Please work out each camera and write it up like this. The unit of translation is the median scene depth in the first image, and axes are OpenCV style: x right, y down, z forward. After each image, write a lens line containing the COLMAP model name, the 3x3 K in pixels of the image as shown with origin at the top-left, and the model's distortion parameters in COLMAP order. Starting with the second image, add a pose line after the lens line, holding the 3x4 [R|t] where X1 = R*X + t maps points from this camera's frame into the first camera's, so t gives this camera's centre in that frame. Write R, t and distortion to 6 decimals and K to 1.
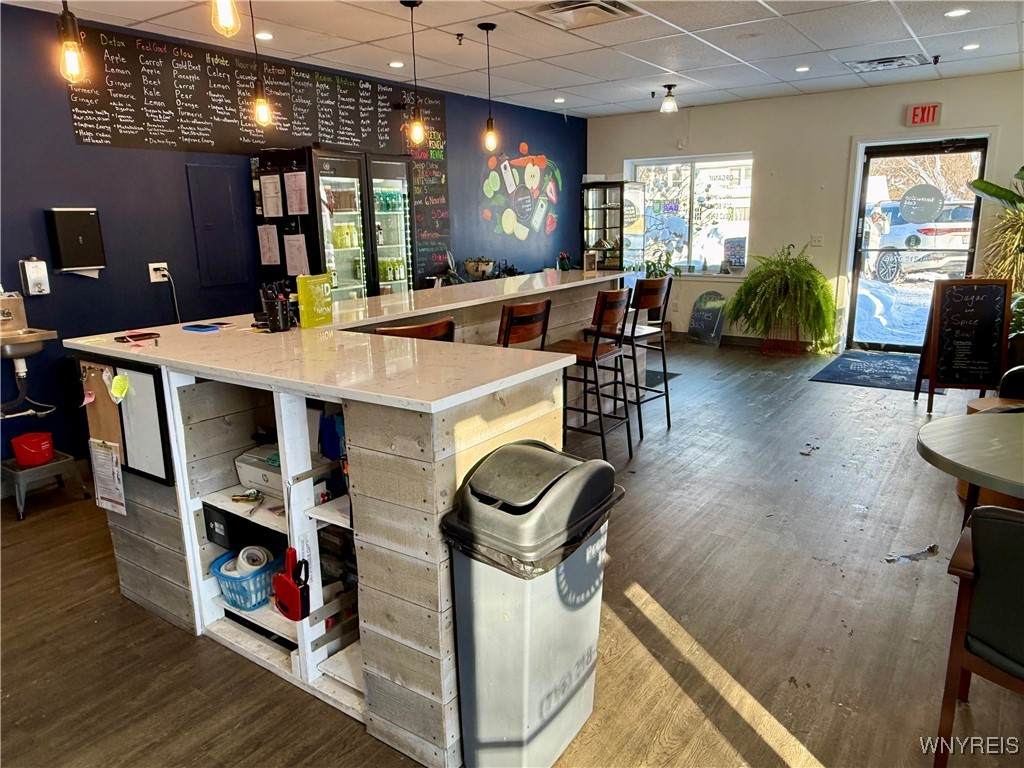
lens RADIAL K [[715.8, 0, 512.1], [0, 715.8, 385.5], [0, 0, 1]] dist [0.003886, 0.006005]
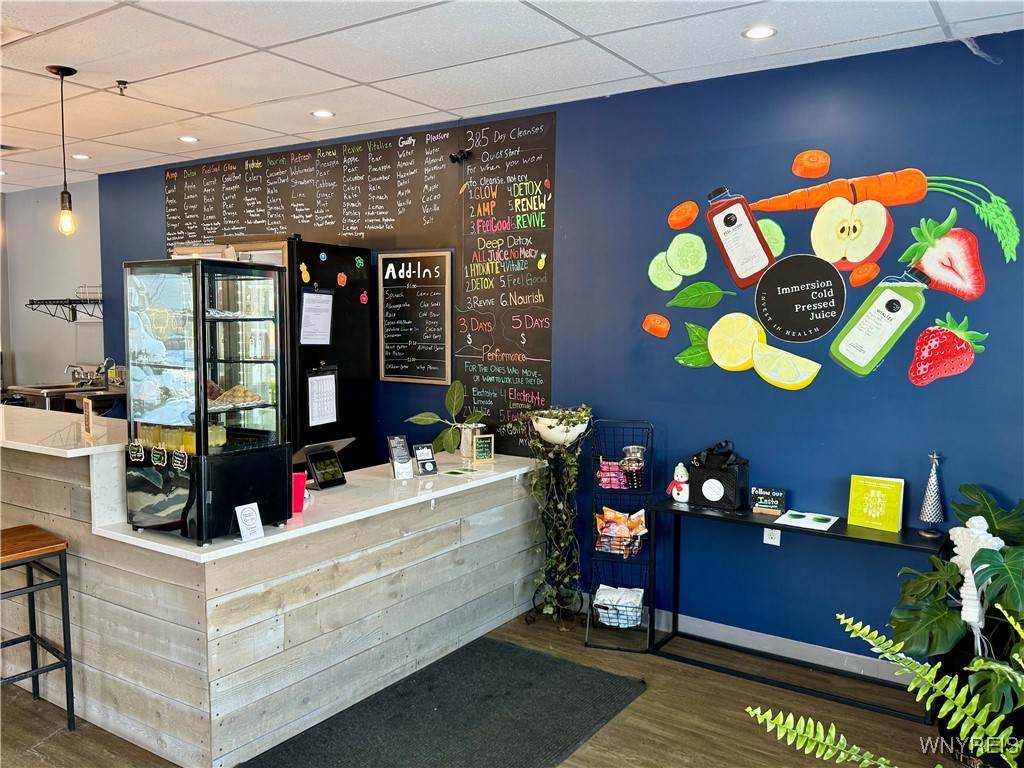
lens RADIAL K [[834.2, 0, 512.6], [0, 834.2, 385.0], [0, 0, 1]] dist [0.109447, -0.003243]
pose [[0.015782, 0.101894, -0.994670, 0.639638], [-0.235536, 0.967178, 0.095340, -0.284883], [0.971737, 0.232776, 0.039264, 1.103946]]
